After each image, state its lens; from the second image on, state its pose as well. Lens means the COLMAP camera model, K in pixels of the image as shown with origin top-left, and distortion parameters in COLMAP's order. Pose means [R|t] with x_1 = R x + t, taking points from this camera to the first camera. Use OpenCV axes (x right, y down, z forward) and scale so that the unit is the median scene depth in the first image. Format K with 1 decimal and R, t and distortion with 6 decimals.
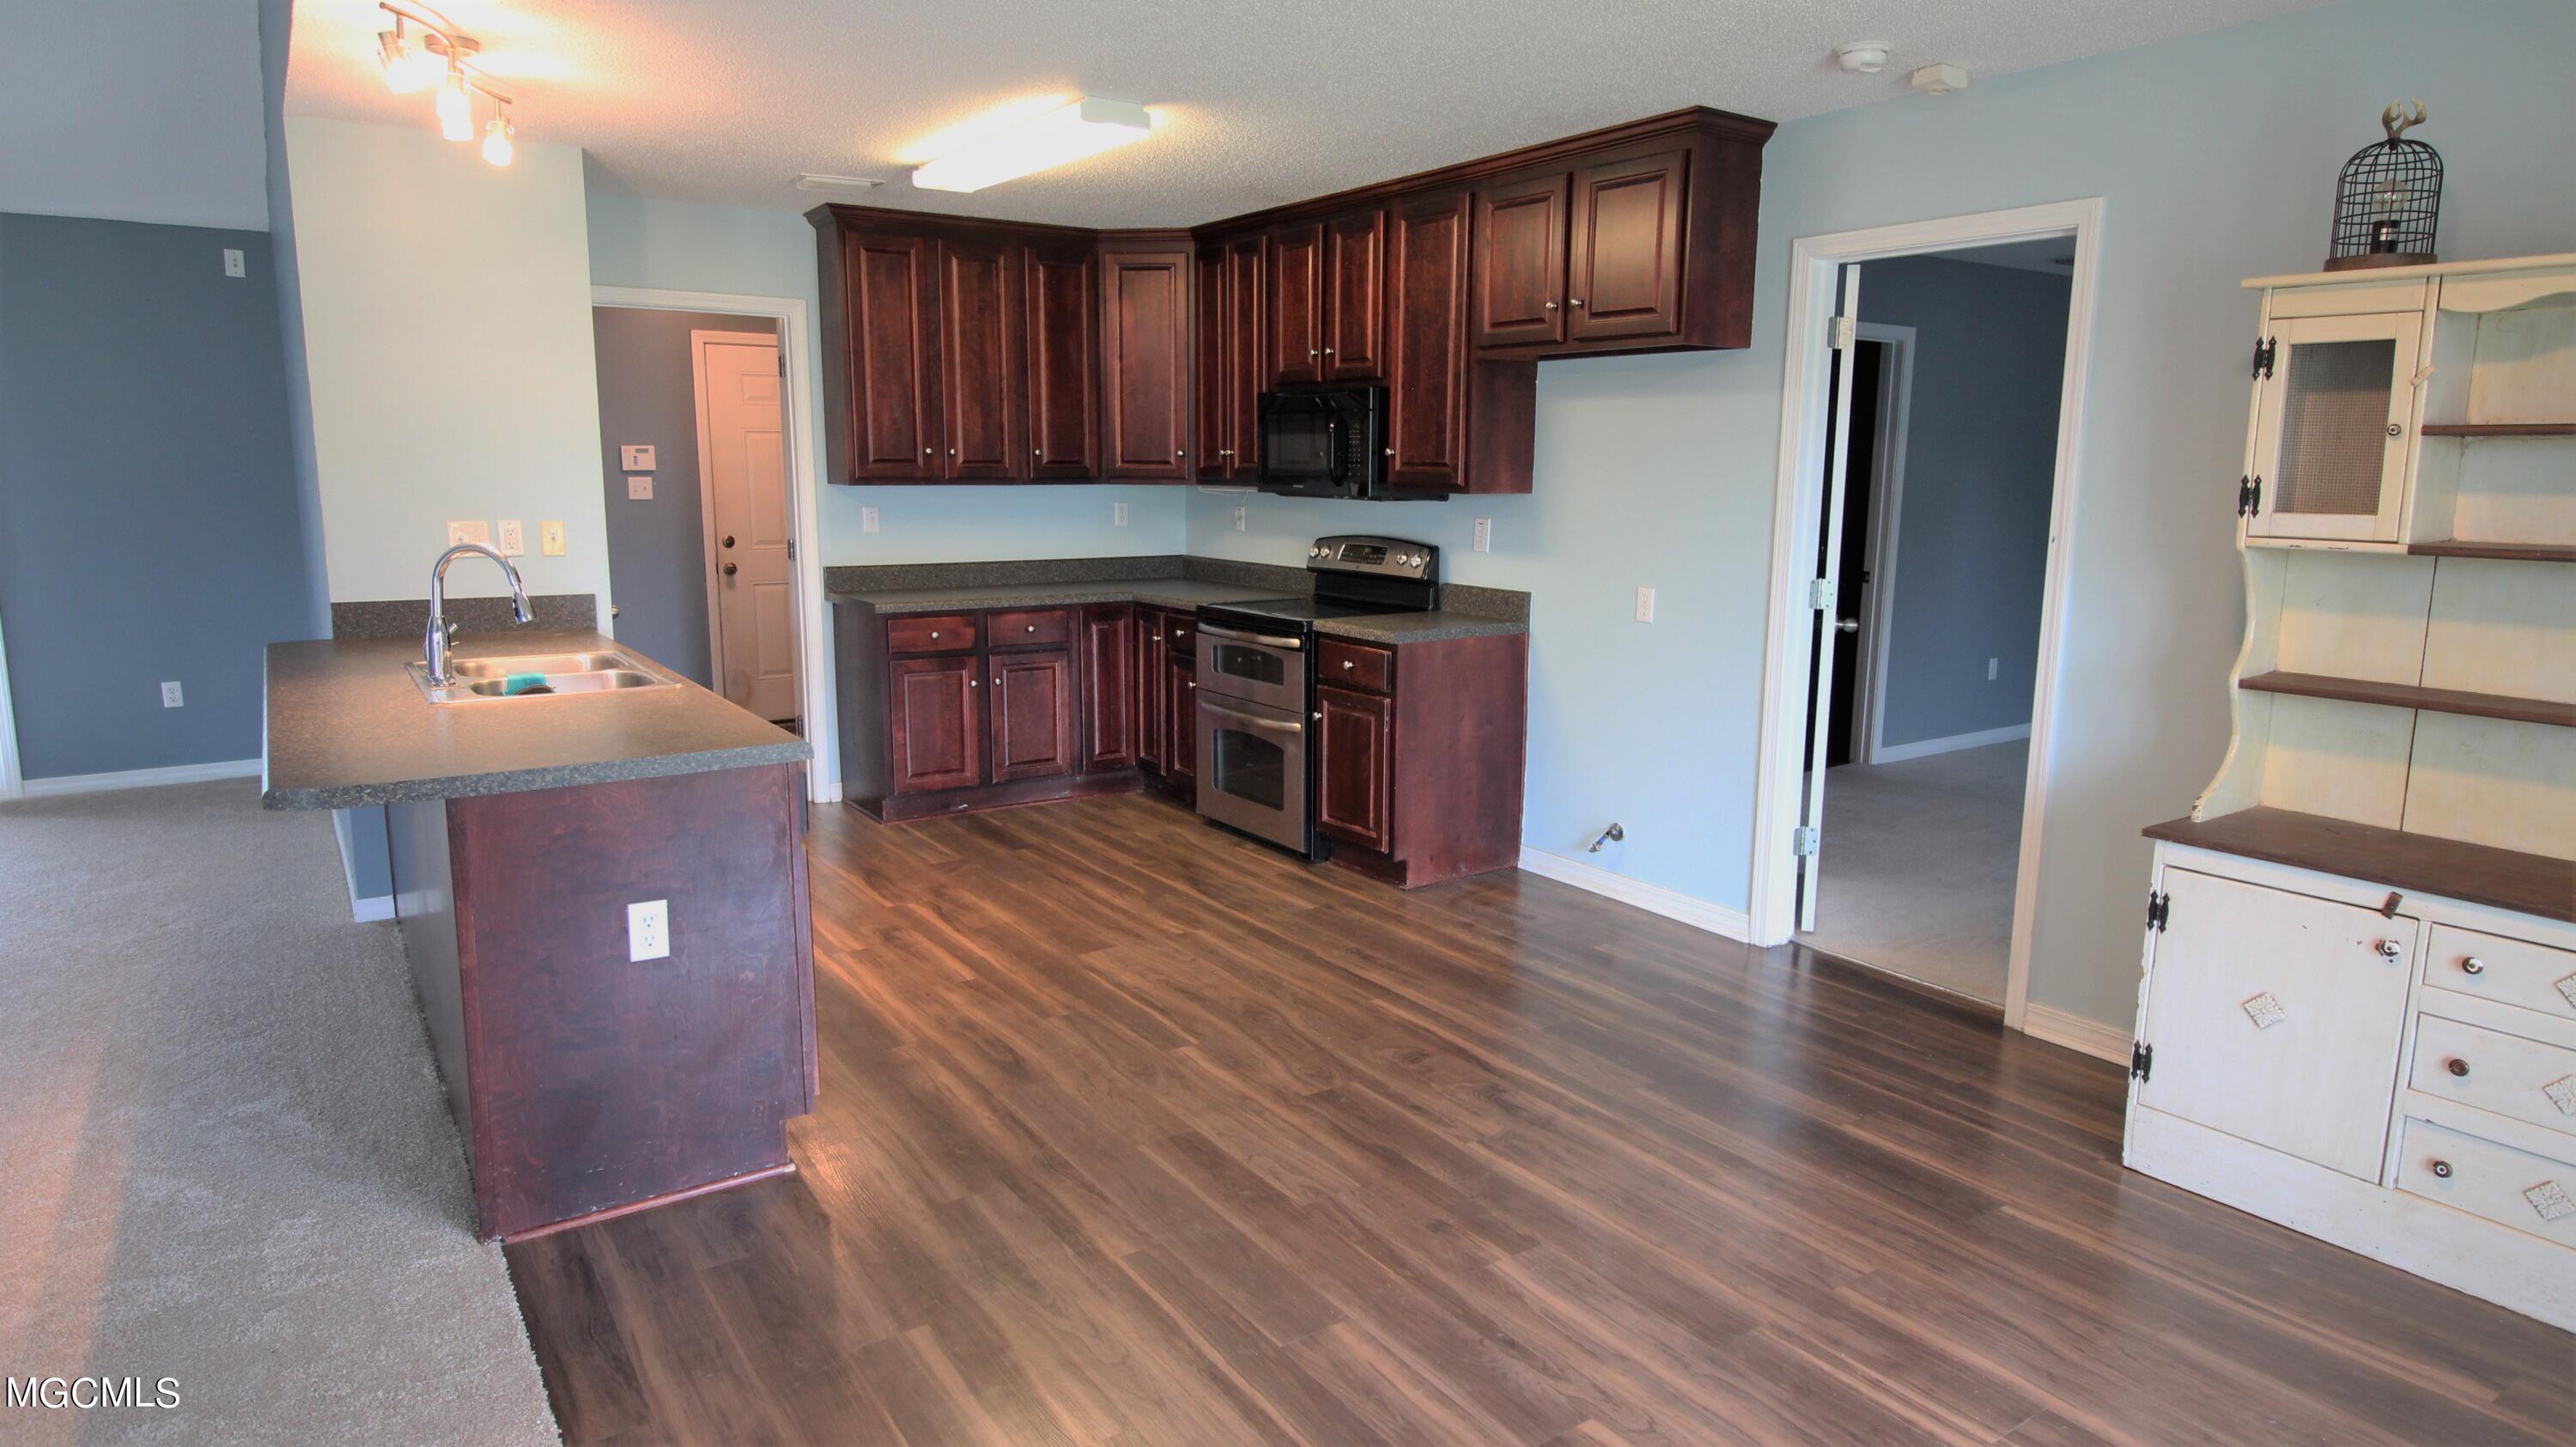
lens RADIAL K [[1381.5, 0, 1297.6], [0, 1381.5, 705.9], [0, 0, 1]] dist [0.006662, 0.000135]
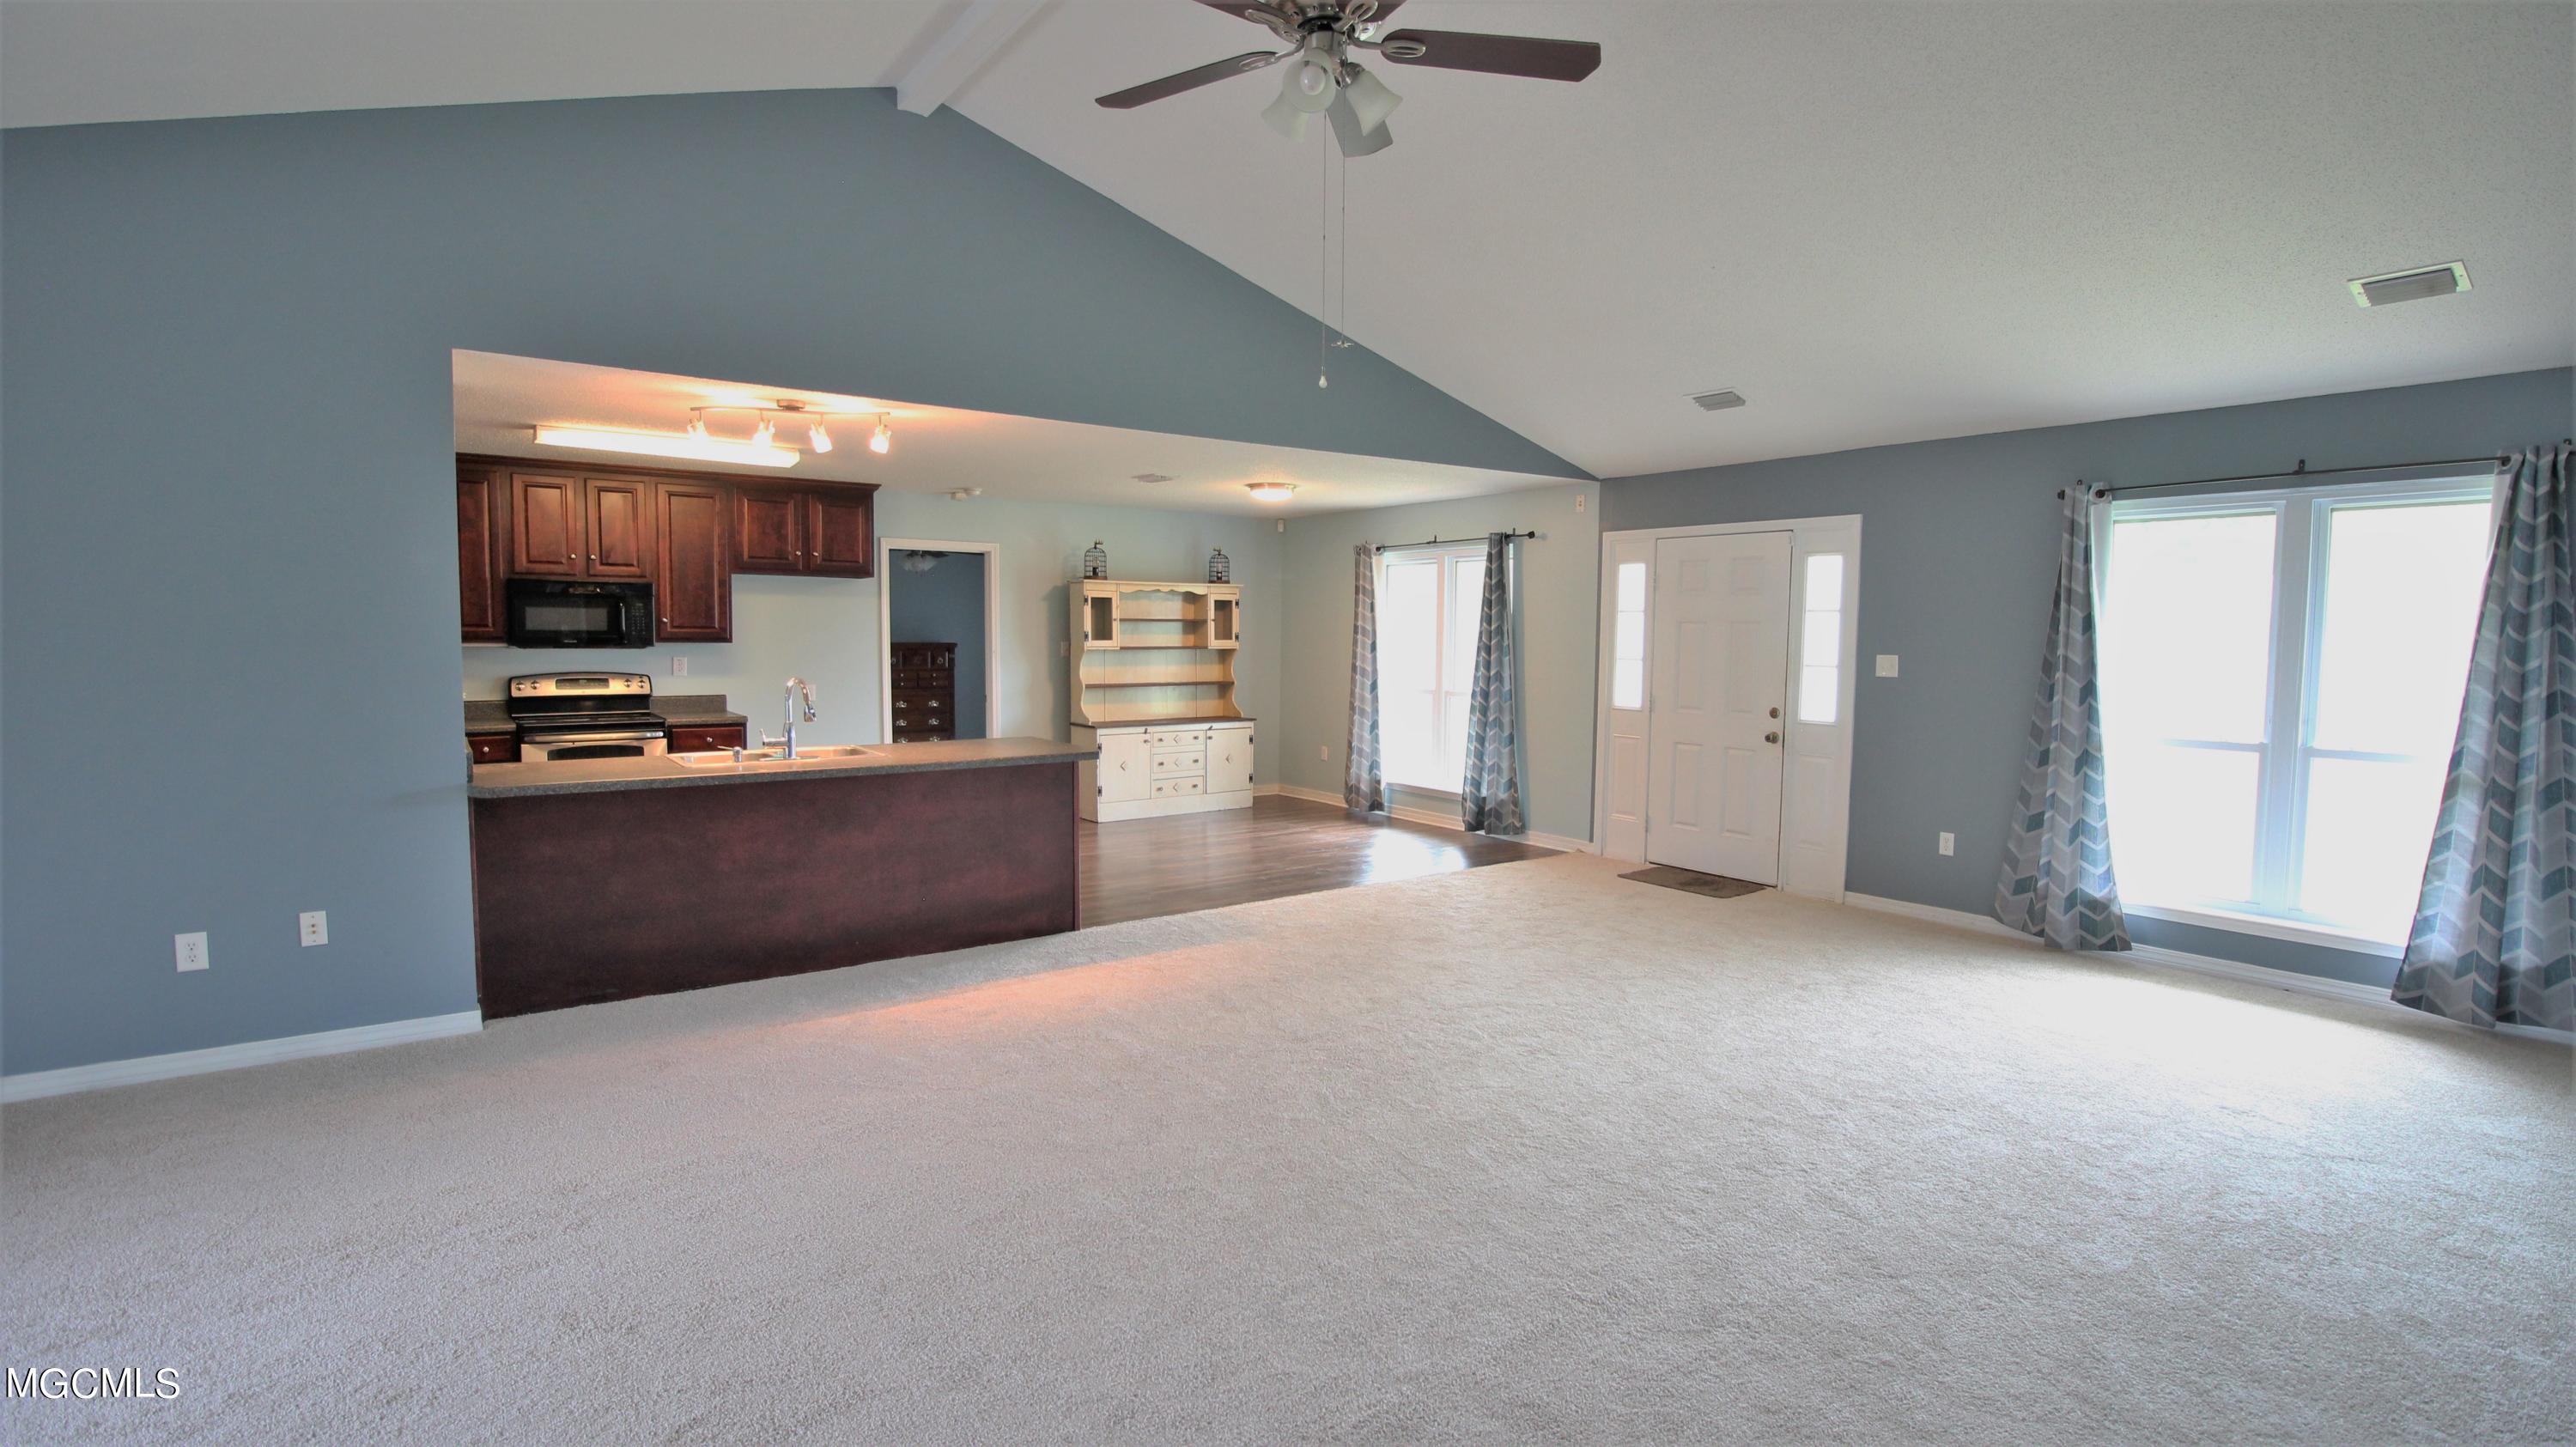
lens RADIAL K [[1197.7, 0, 1269.4], [0, 1197.7, 719.8], [0, 0, 1]] dist [-0.006051, -0.003996]
pose [[-0.068900, -0.093646, 0.993219, -2.642643], [0.158227, 0.981957, 0.103560, -0.192948], [-0.984996, 0.164290, -0.052840, 0.750072]]
